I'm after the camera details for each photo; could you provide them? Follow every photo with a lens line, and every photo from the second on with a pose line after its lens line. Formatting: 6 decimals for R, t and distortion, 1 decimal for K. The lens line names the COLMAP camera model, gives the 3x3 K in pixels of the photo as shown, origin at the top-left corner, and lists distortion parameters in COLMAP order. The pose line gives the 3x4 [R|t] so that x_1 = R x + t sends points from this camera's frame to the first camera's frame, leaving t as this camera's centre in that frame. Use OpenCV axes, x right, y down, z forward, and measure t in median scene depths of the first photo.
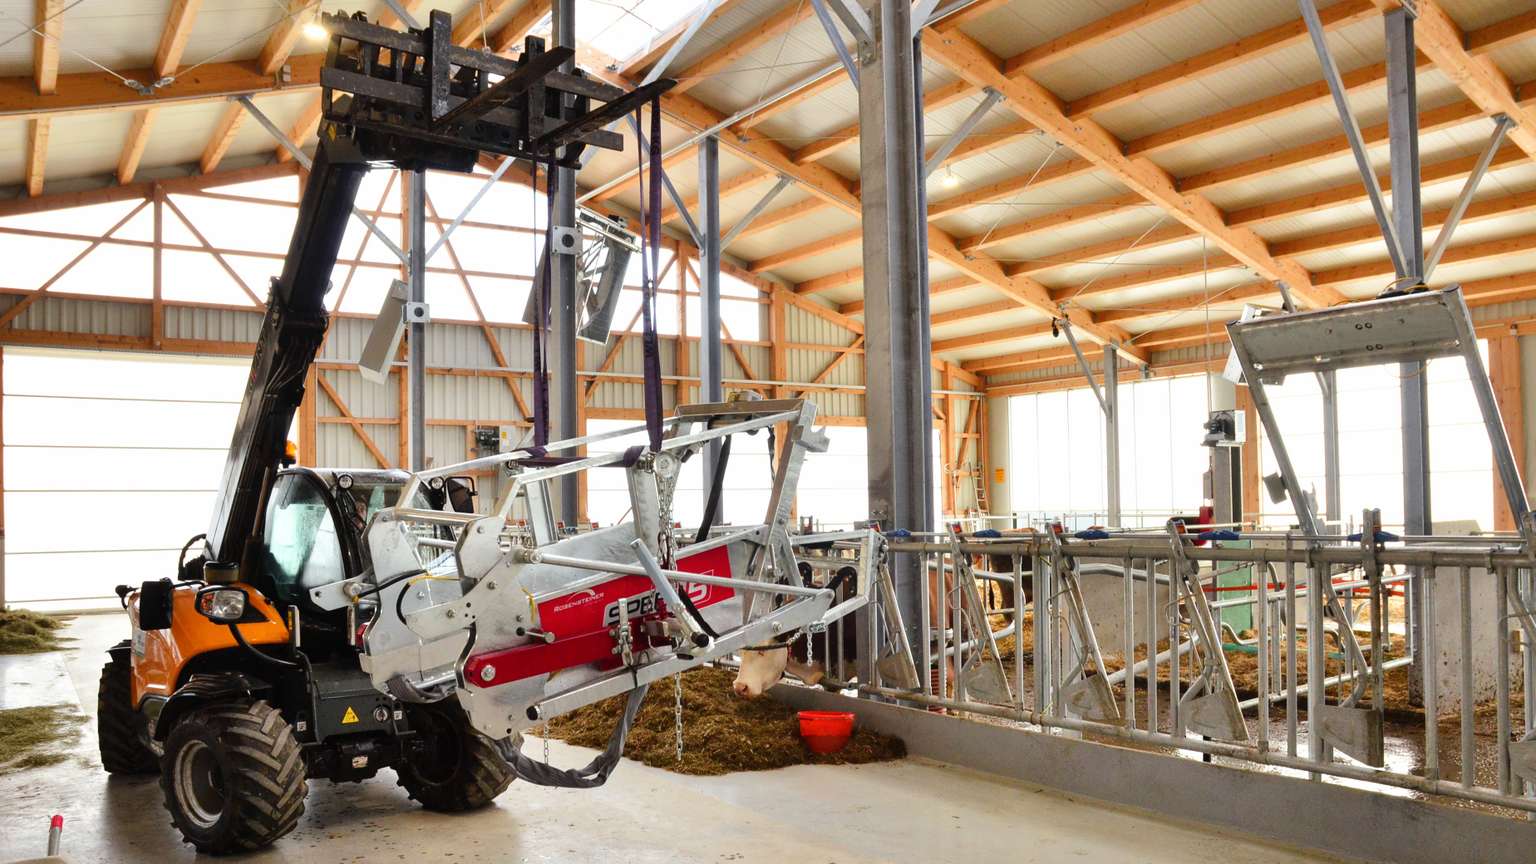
lens RADIAL K [[1181.2, 0, 768.0], [0, 1181.2, 432.0], [0, 0, 1]] dist [-0.181164, 0.152215]
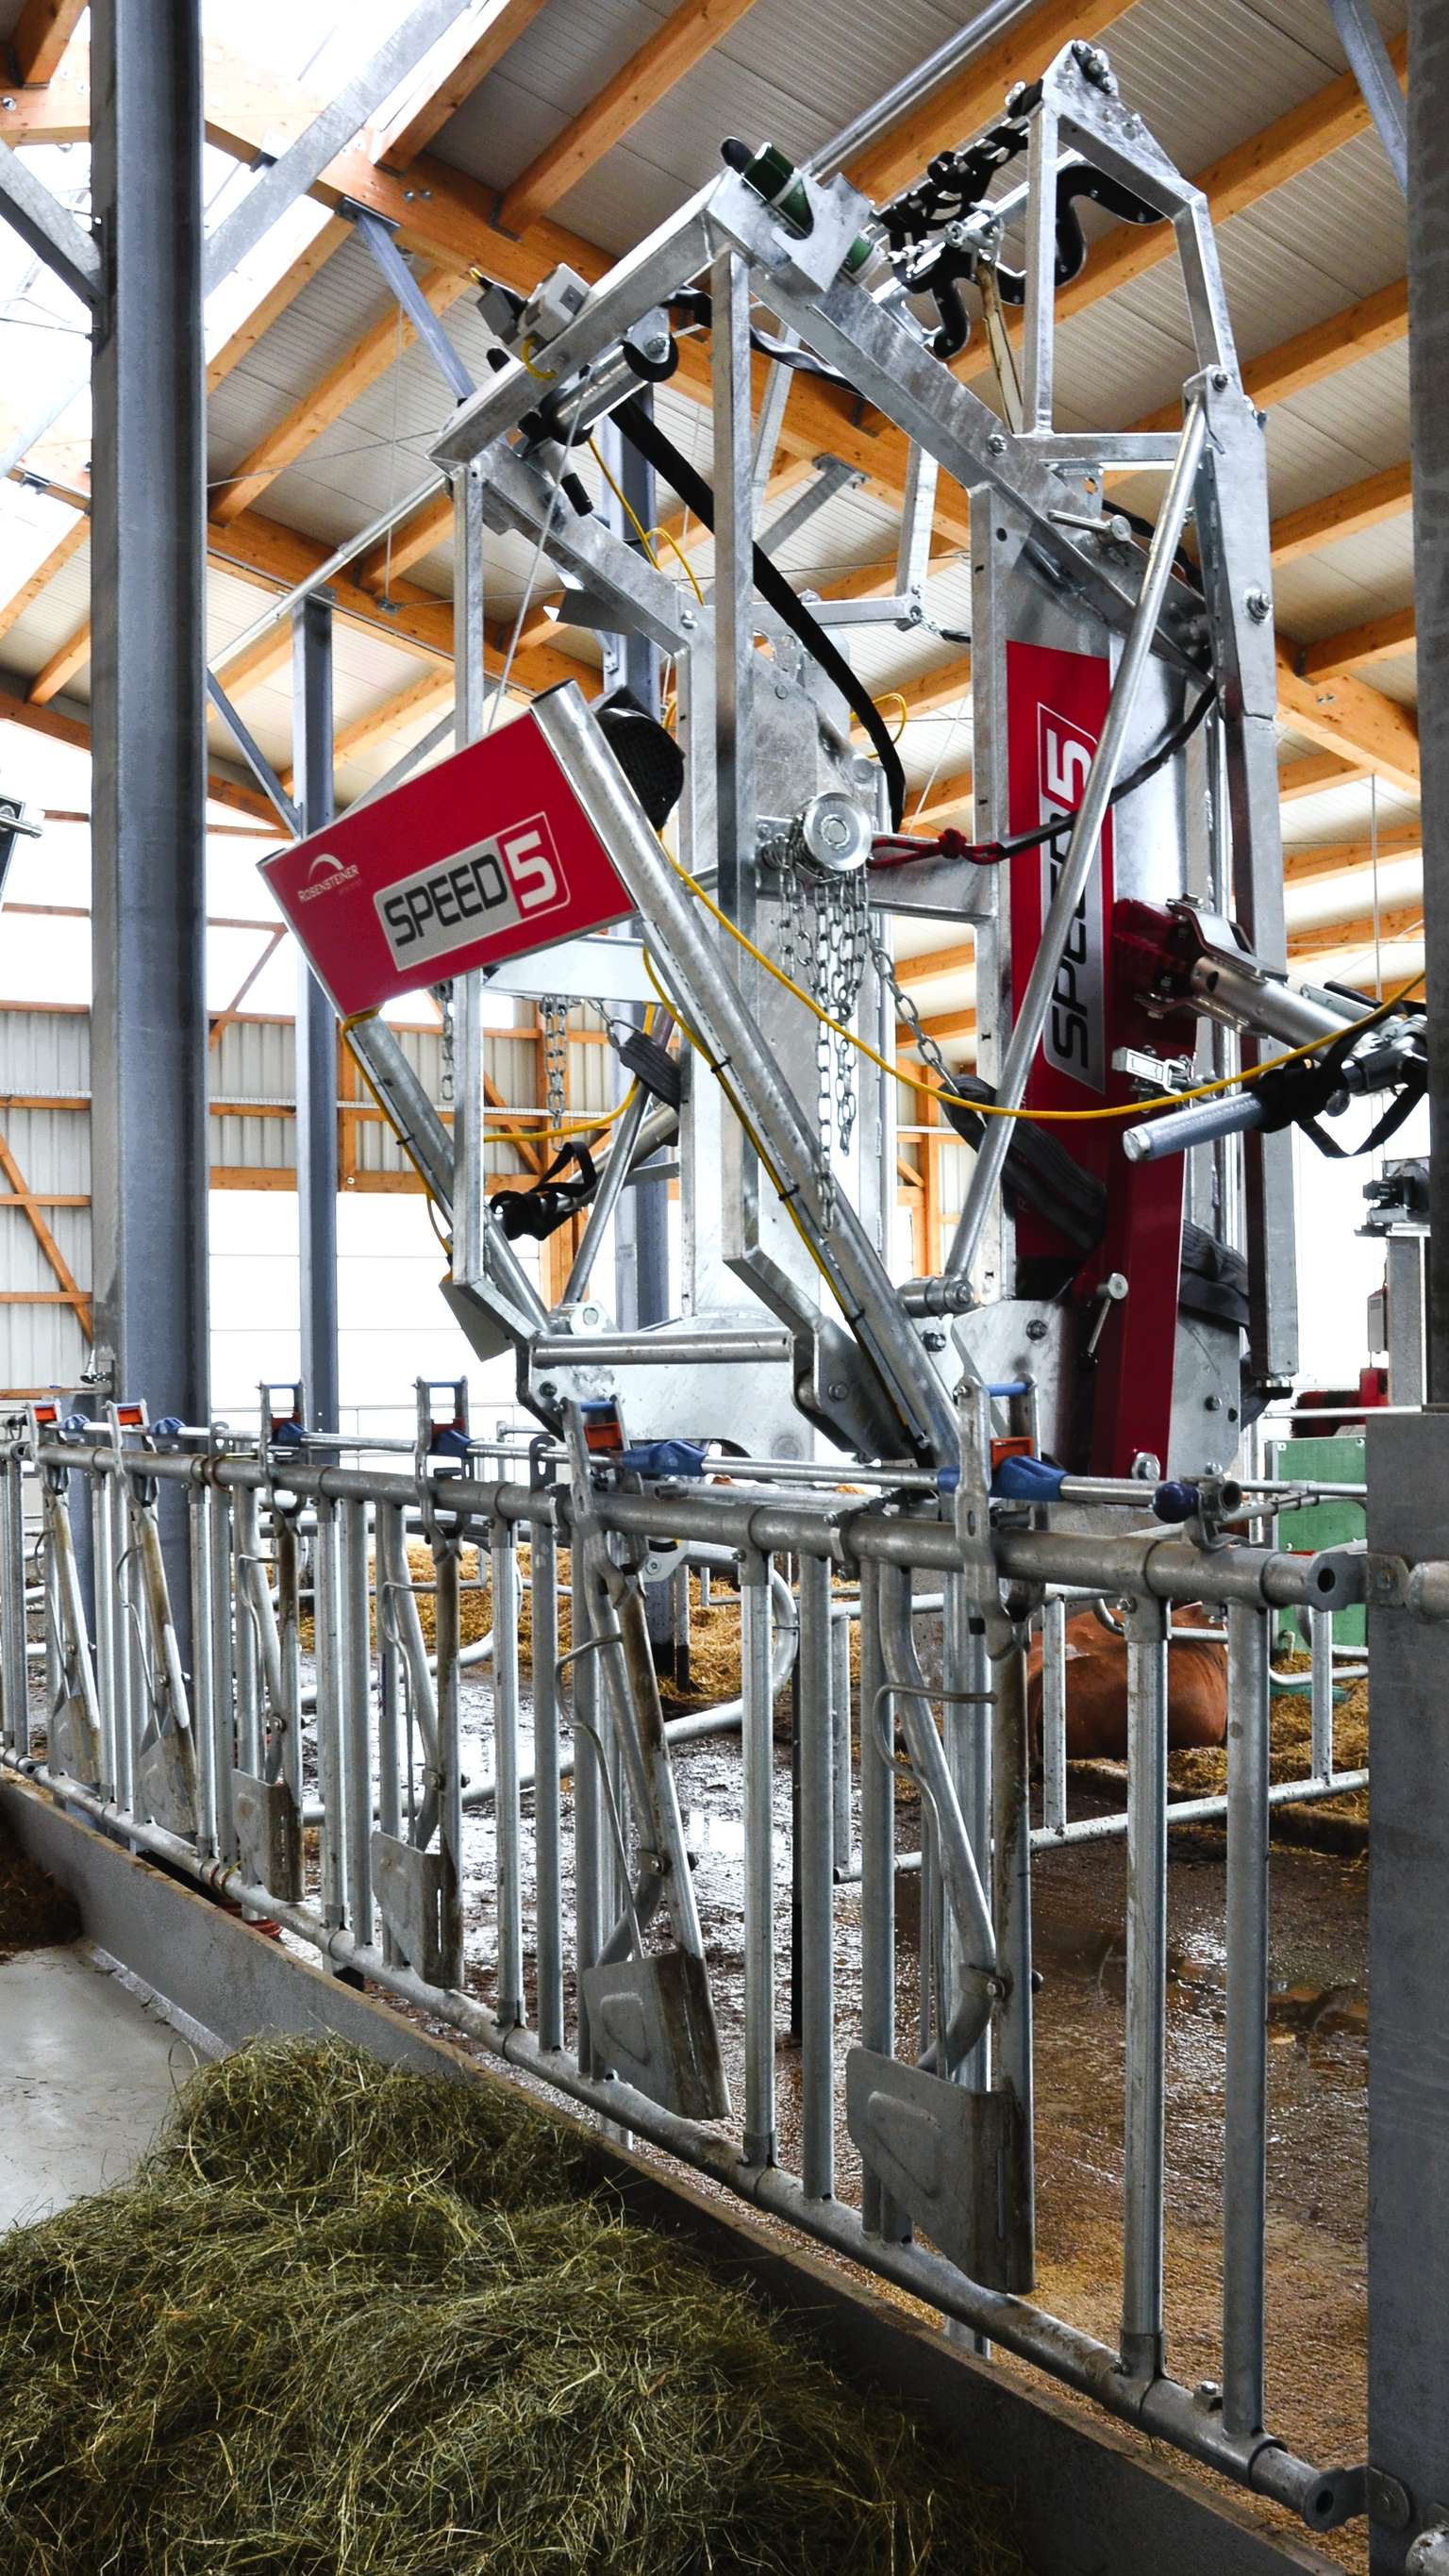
lens RADIAL K [[2188.7, 0, 724.5], [0, 2188.7, 1288.0], [0, 0, 1]] dist [-0.058260, 0.010420]
pose [[0.994208, -0.002960, -0.107436, 0.216255], [0.006174, 0.999543, 0.029593, 0.005877], [0.107300, -0.030084, 0.993771, 0.116075]]
